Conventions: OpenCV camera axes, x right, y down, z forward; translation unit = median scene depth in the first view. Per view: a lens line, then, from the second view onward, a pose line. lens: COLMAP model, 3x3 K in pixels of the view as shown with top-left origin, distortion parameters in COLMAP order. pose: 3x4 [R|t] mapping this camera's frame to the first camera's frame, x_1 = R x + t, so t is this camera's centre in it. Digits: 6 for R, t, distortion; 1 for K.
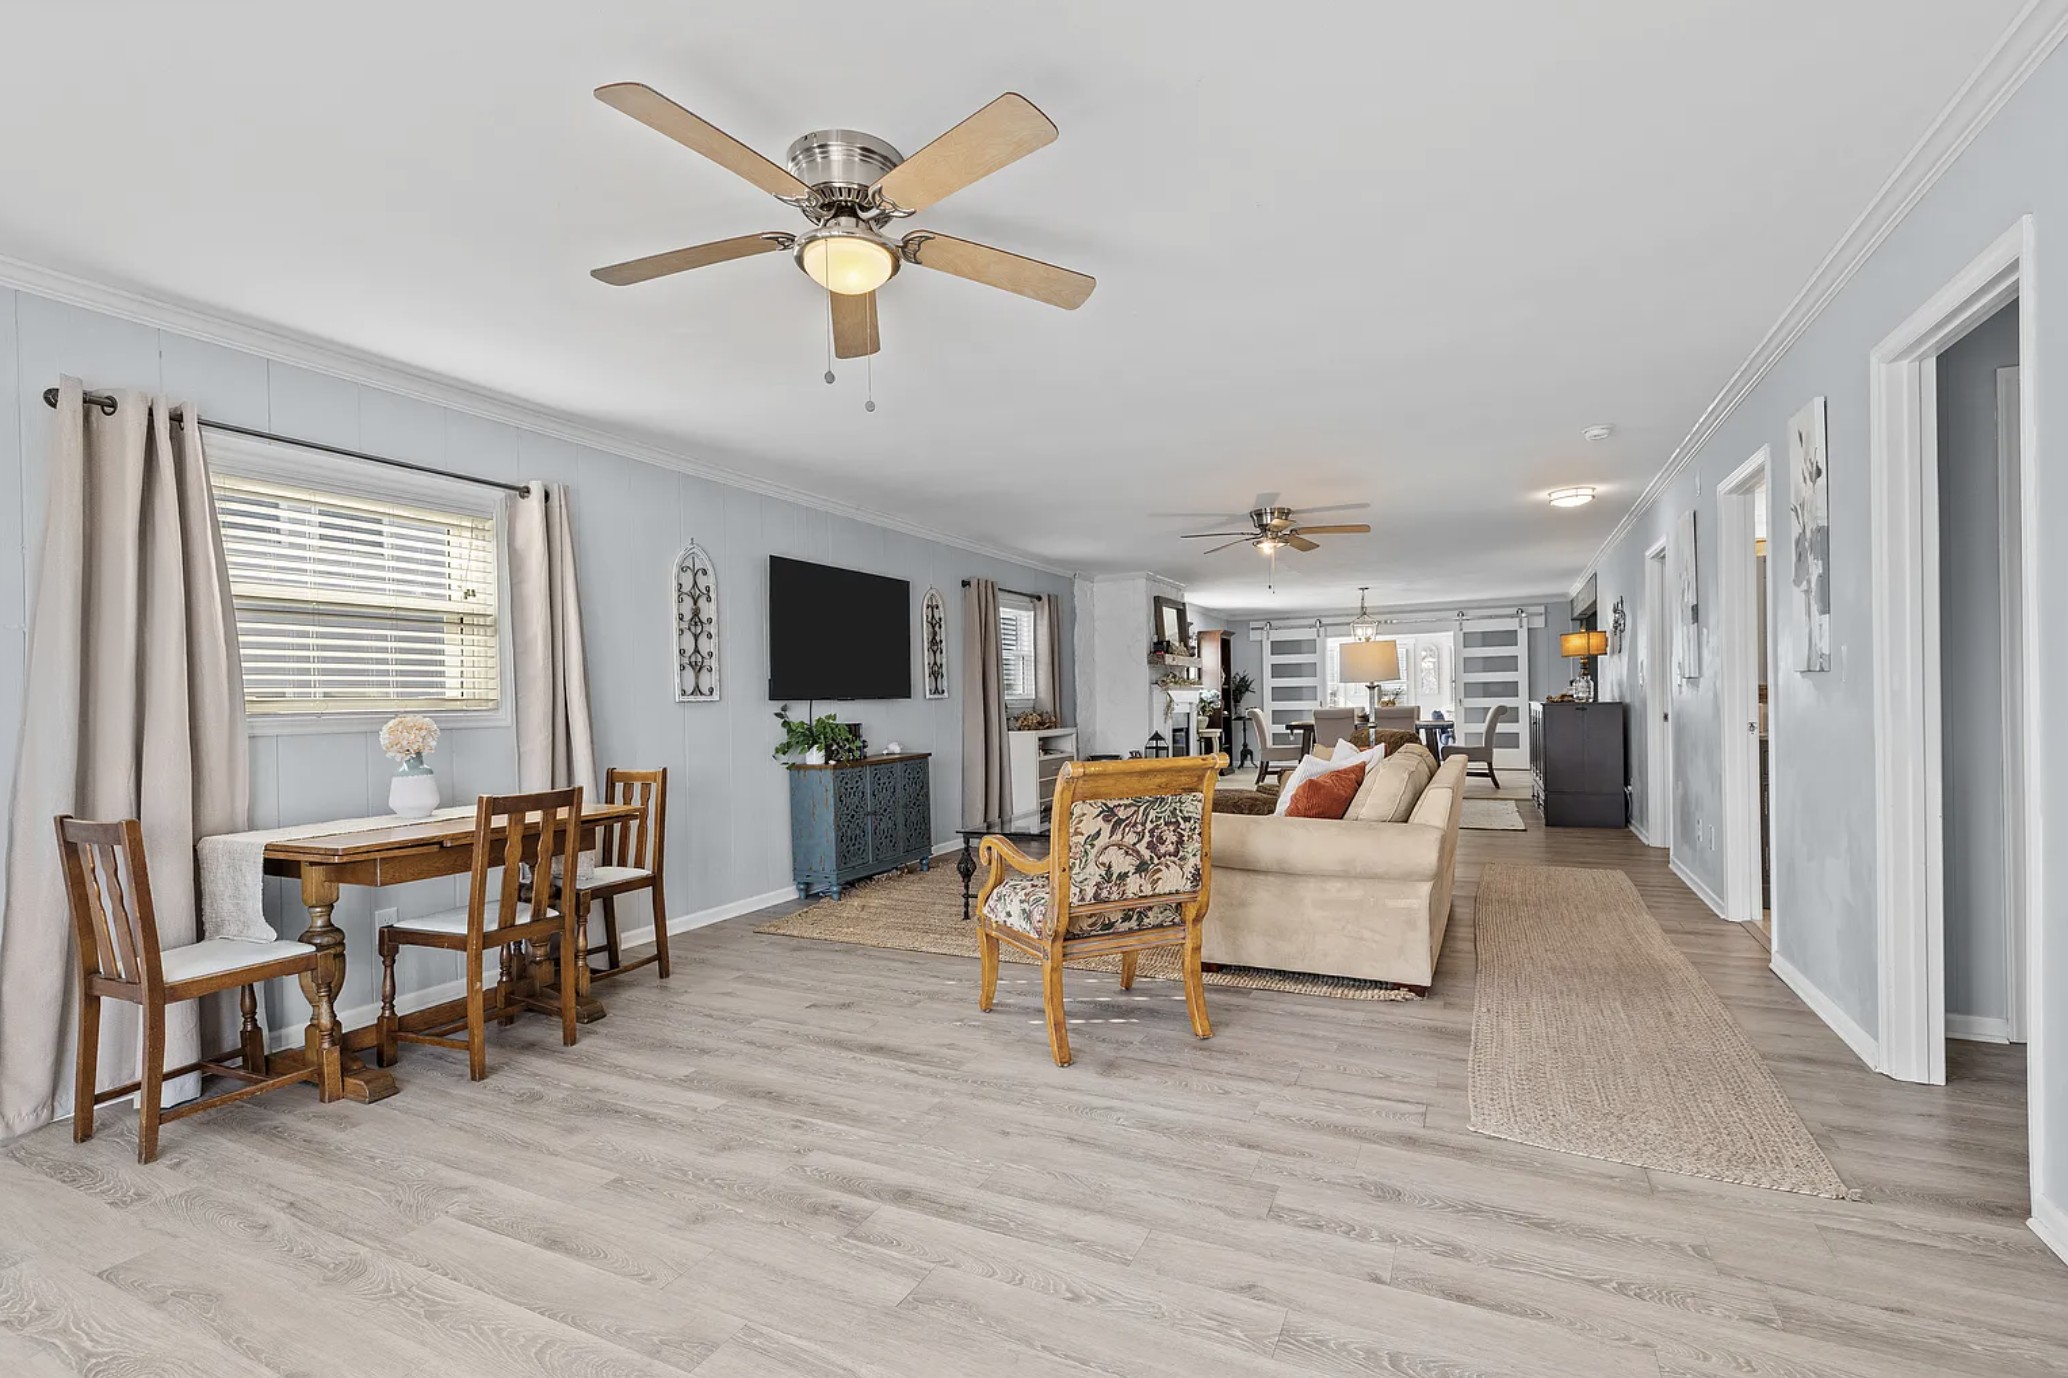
lens RADIAL K [[984.4, 0, 1034.0], [0, 984.4, 689.0], [0, 0, 1]] dist [0.000194, 0.000011]
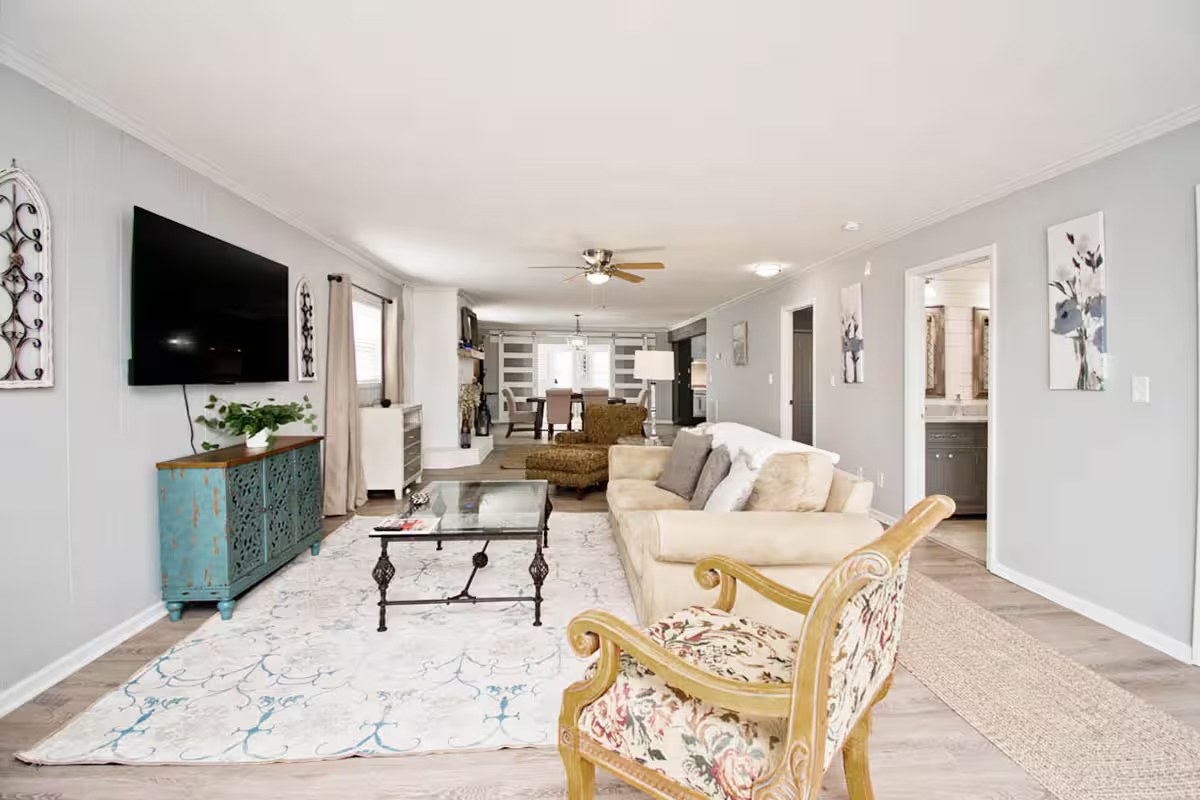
lens RADIAL K [[557.4, 0, 597.7], [0, 557.4, 391.0], [0, 0, 1]] dist [-0.000307, -0.016510]
pose [[0.880012, 0.026669, 0.474202, -0.143268], [-0.045501, 0.998564, 0.028280, -0.014119], [-0.472767, -0.046463, 0.879962, 0.410928]]
